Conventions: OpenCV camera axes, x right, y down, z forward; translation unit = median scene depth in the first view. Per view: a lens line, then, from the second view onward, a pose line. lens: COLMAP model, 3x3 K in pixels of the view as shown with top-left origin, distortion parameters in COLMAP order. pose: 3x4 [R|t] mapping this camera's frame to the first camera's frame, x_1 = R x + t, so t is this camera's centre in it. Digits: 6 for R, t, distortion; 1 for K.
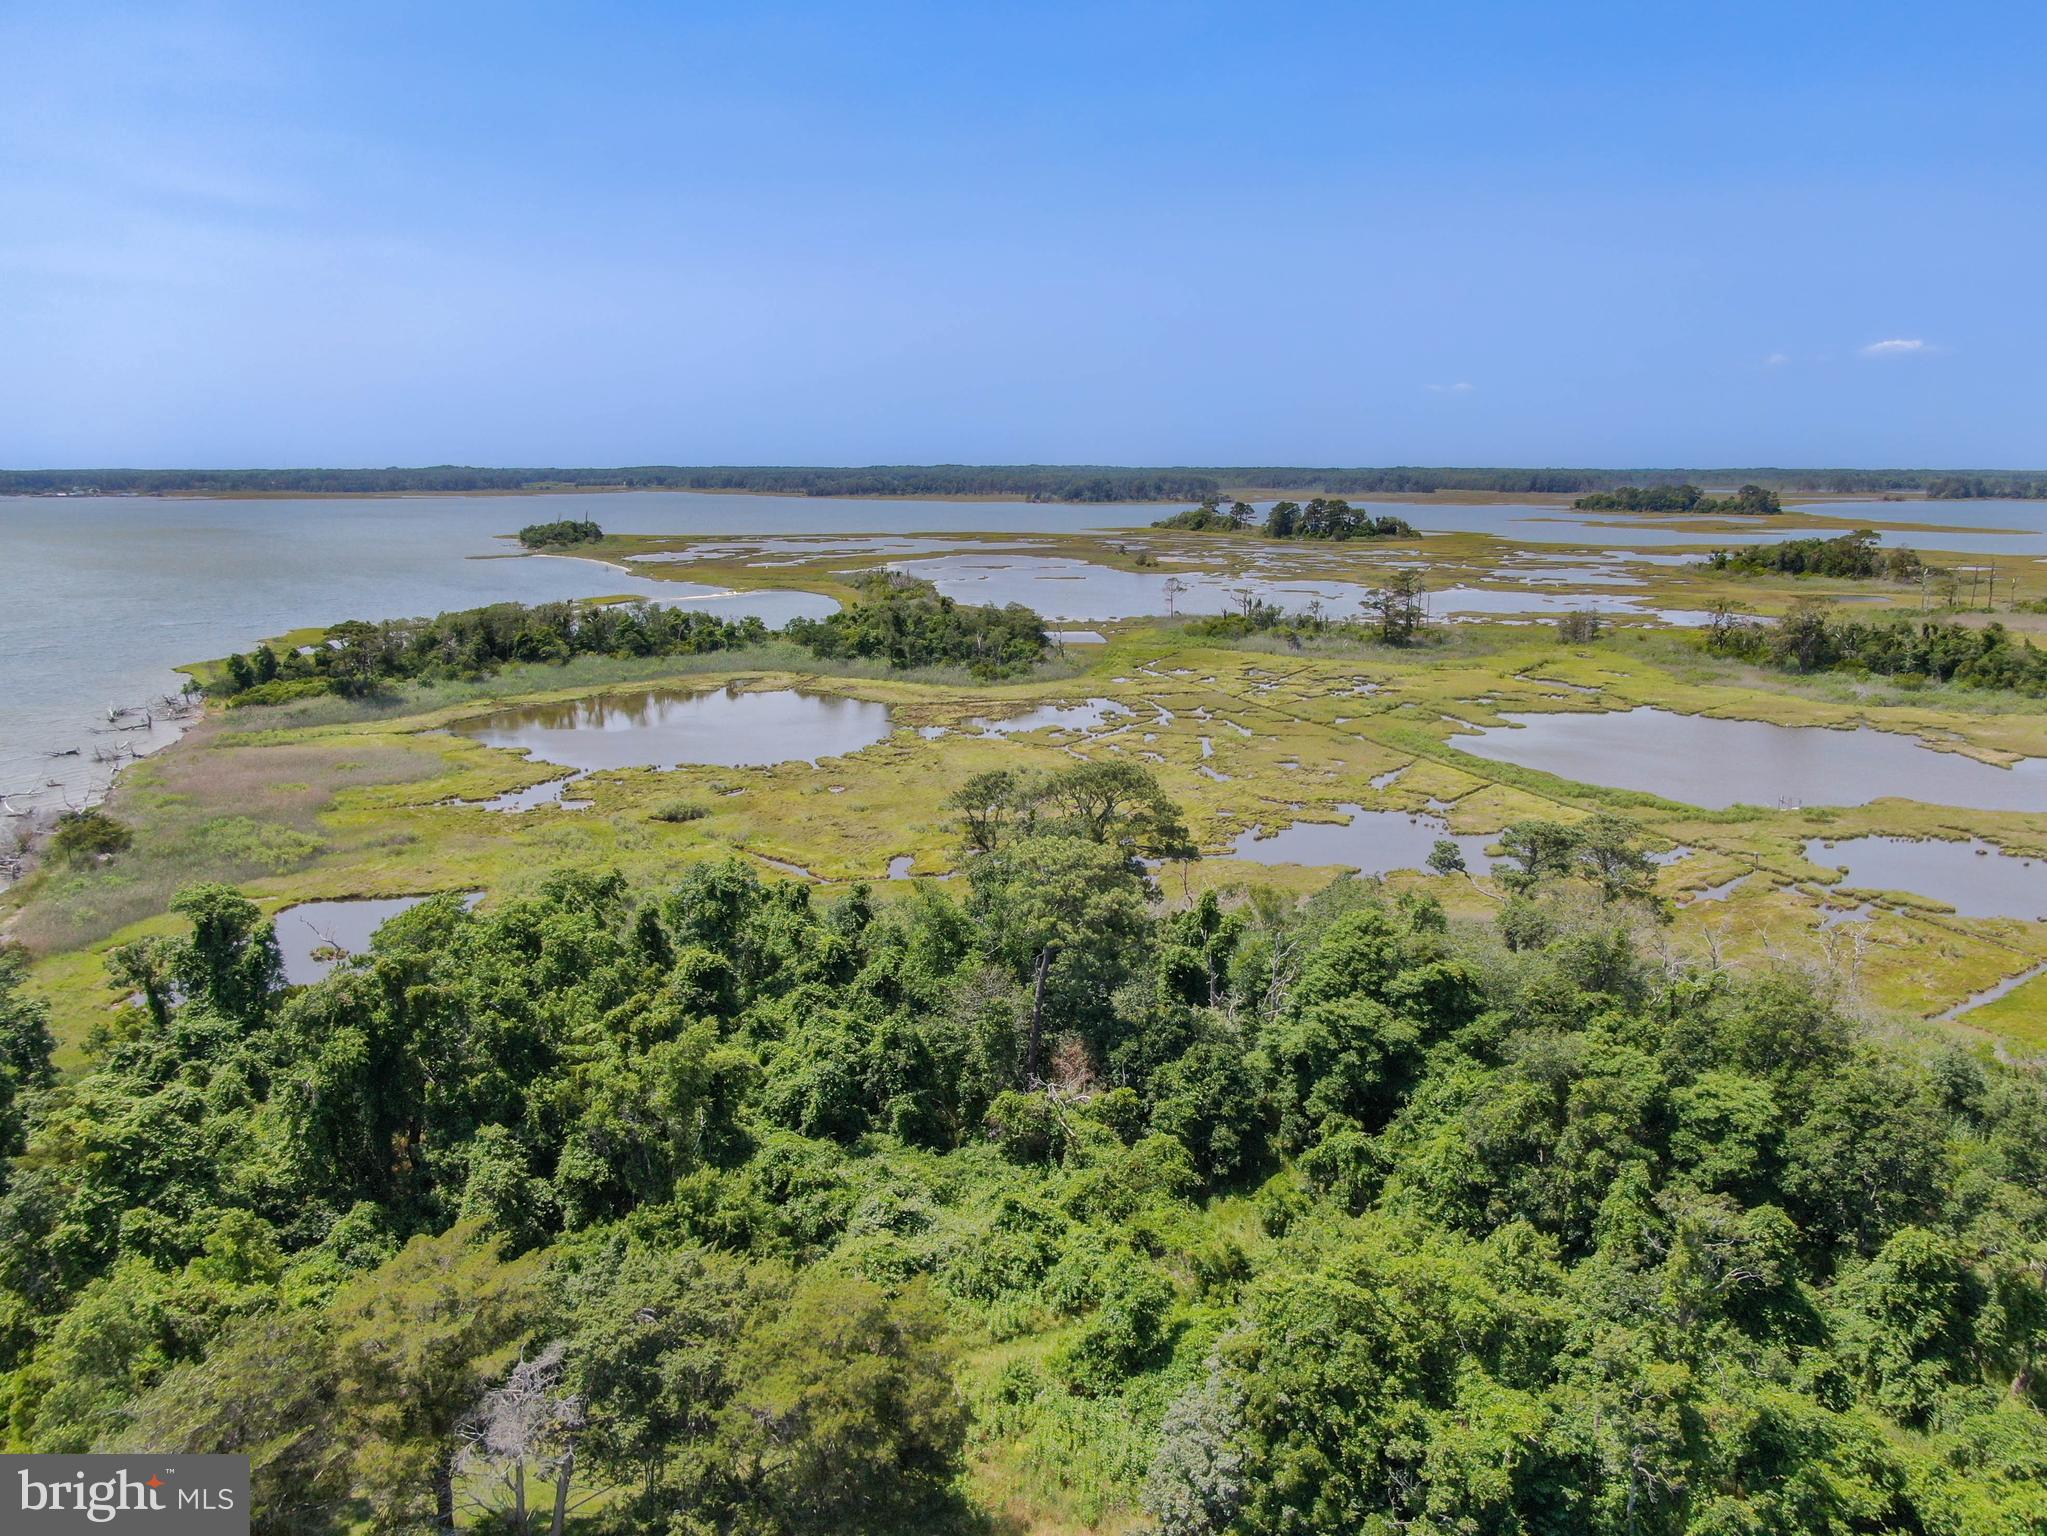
lens RADIAL K [[1487.6, 0, 1031.7], [0, 1487.6, 762.2], [0, 0, 1]] dist [-0.019919, 0.006973]
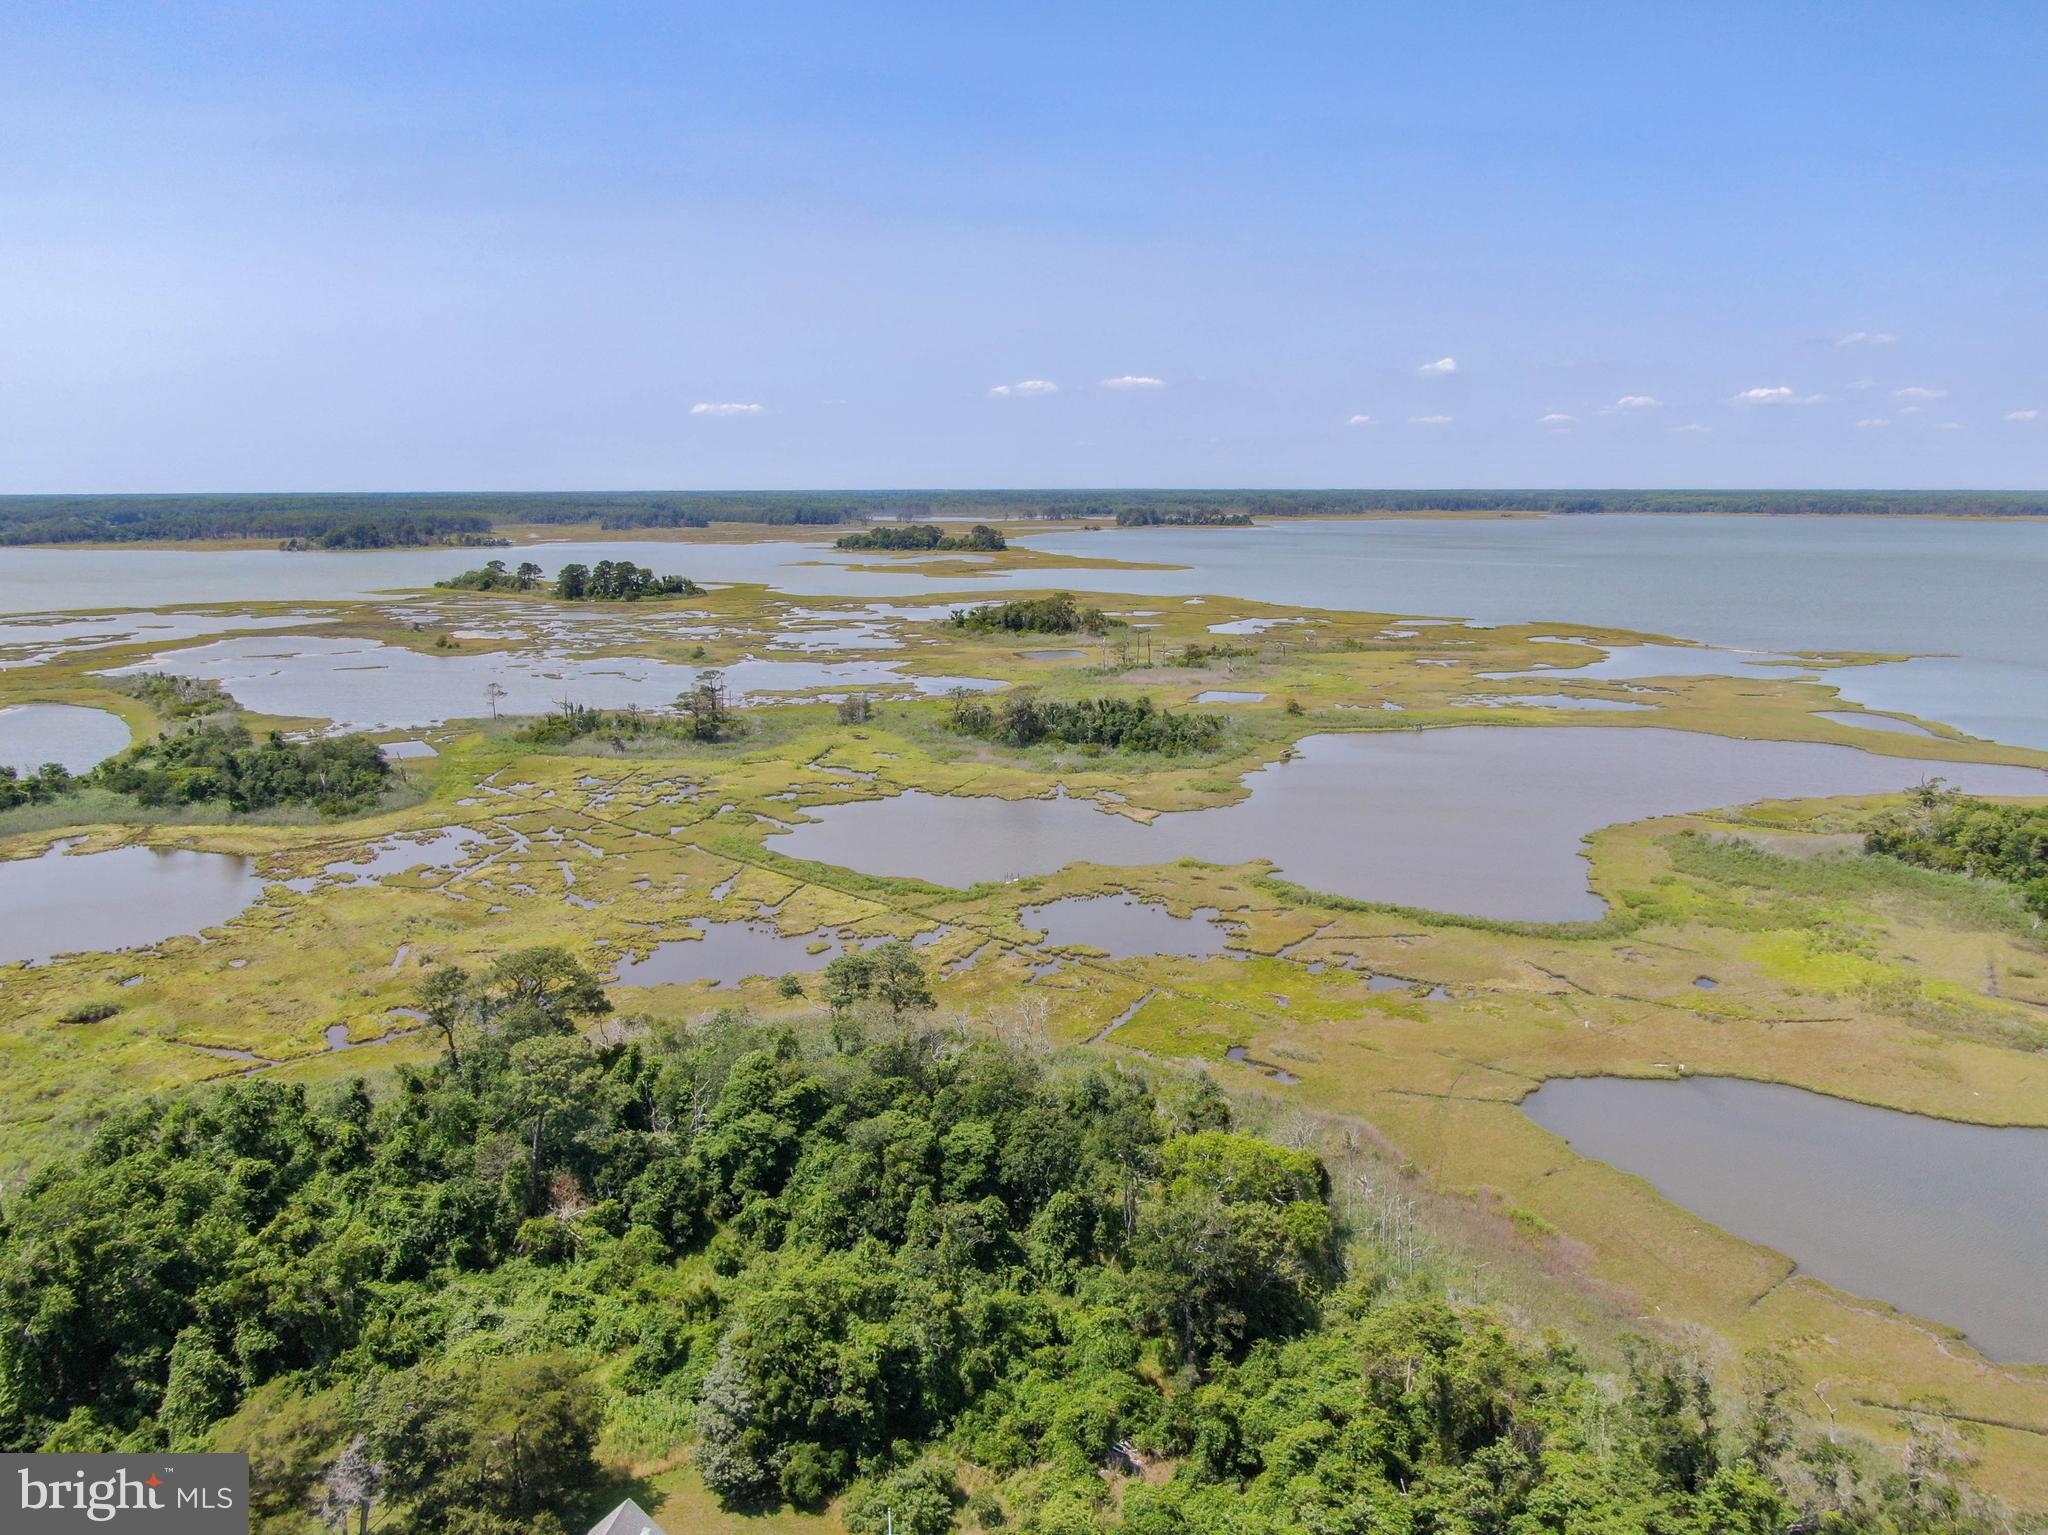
lens RADIAL K [[1488.3, 0, 1032.2], [0, 1488.3, 761.7], [0, 0, 1]] dist [-0.019919, 0.006973]
pose [[0.888545, -0.087548, 0.450359, -0.159767], [0.089691, 0.995831, 0.016628, -0.172420], [-0.449937, 0.025618, 0.892693, -0.450208]]
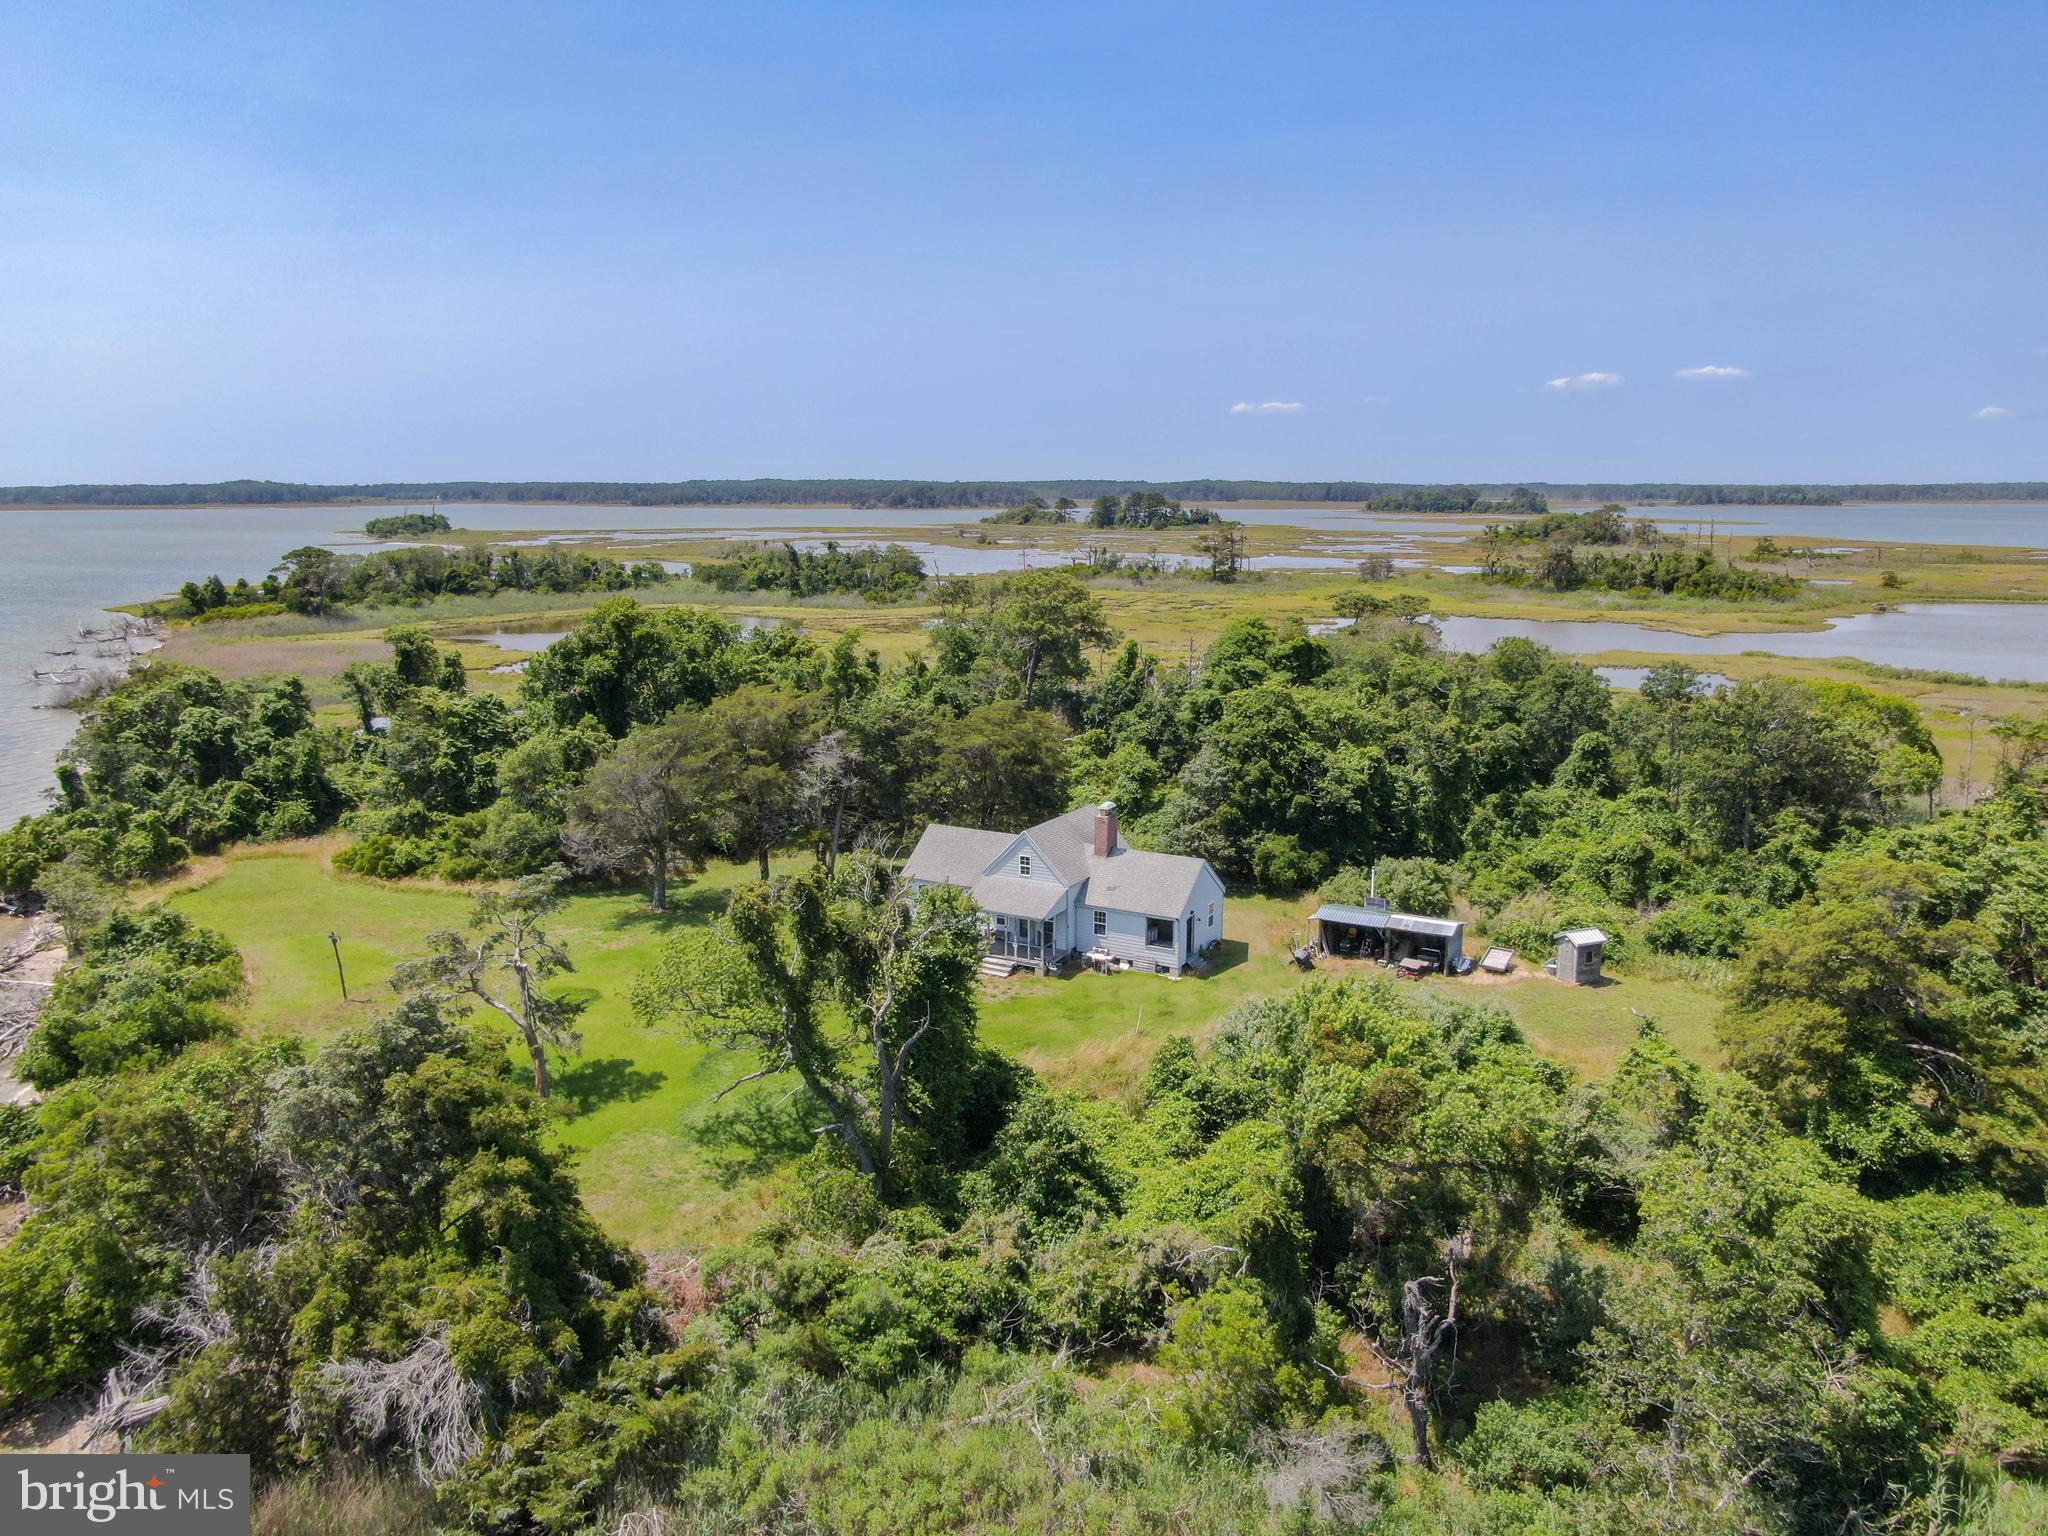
lens RADIAL K [[1485.7, 0, 1024.0], [0, 1485.7, 768.0], [0, 0, 1]] dist [-0.020947, 0.006123]
pose [[0.992389, -0.022646, 0.121046, -0.153190], [0.024312, 0.999629, -0.012308, 0.223570], [-0.120723, 0.015157, 0.992571, -0.368542]]
